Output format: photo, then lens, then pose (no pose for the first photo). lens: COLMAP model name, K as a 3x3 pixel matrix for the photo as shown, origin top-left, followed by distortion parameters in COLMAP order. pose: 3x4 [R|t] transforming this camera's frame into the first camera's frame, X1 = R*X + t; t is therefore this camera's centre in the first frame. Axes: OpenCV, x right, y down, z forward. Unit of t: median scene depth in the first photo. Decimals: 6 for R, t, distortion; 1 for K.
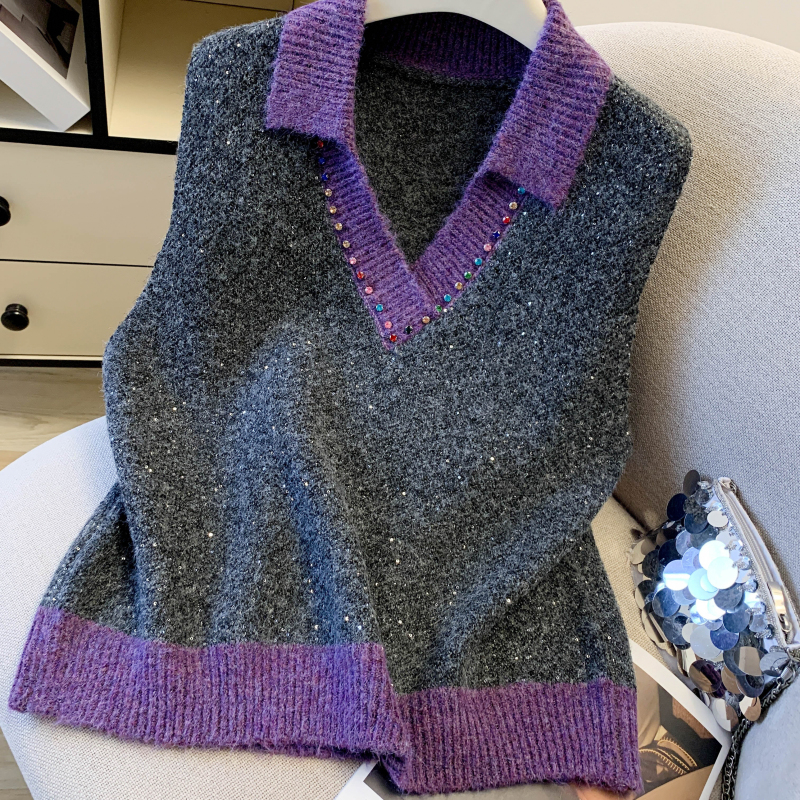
lens RADIAL K [[810.1, 0, 399.7], [0, 810.1, 395.5], [0, 0, 1]] dist [0.008426, 0.000000]
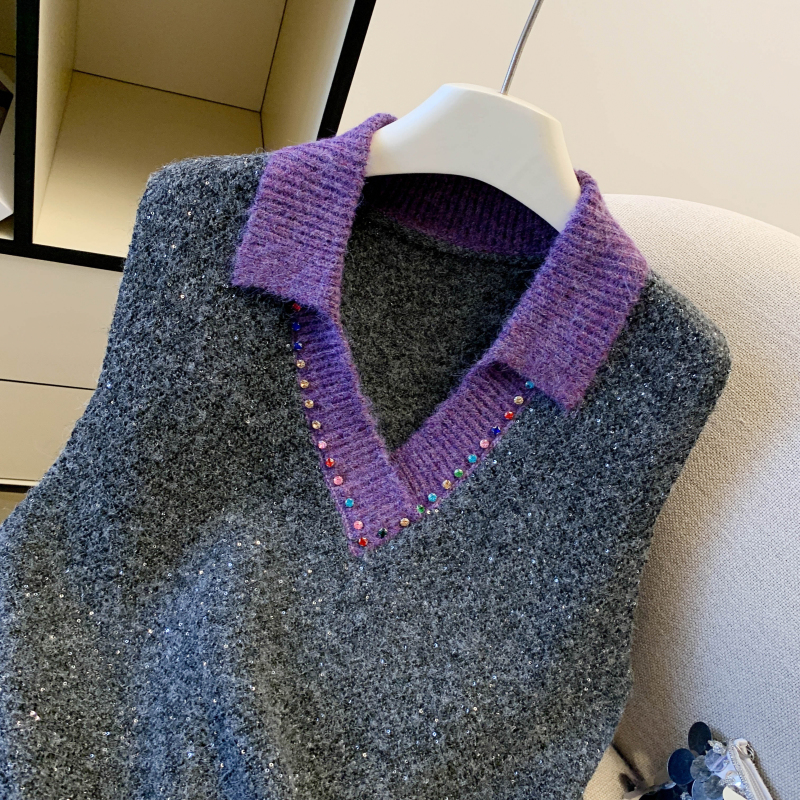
lens RADIAL K [[810.1, 0, 414.9], [0, 810.1, 401.2], [0, 0, 1]] dist [0.008426, 0.000000]
pose [[0.990577, 0.083905, 0.108248, -0.059681], [-0.076074, 0.994311, -0.074556, -0.164002], [-0.113888, 0.065619, 0.991324, 0.177259]]
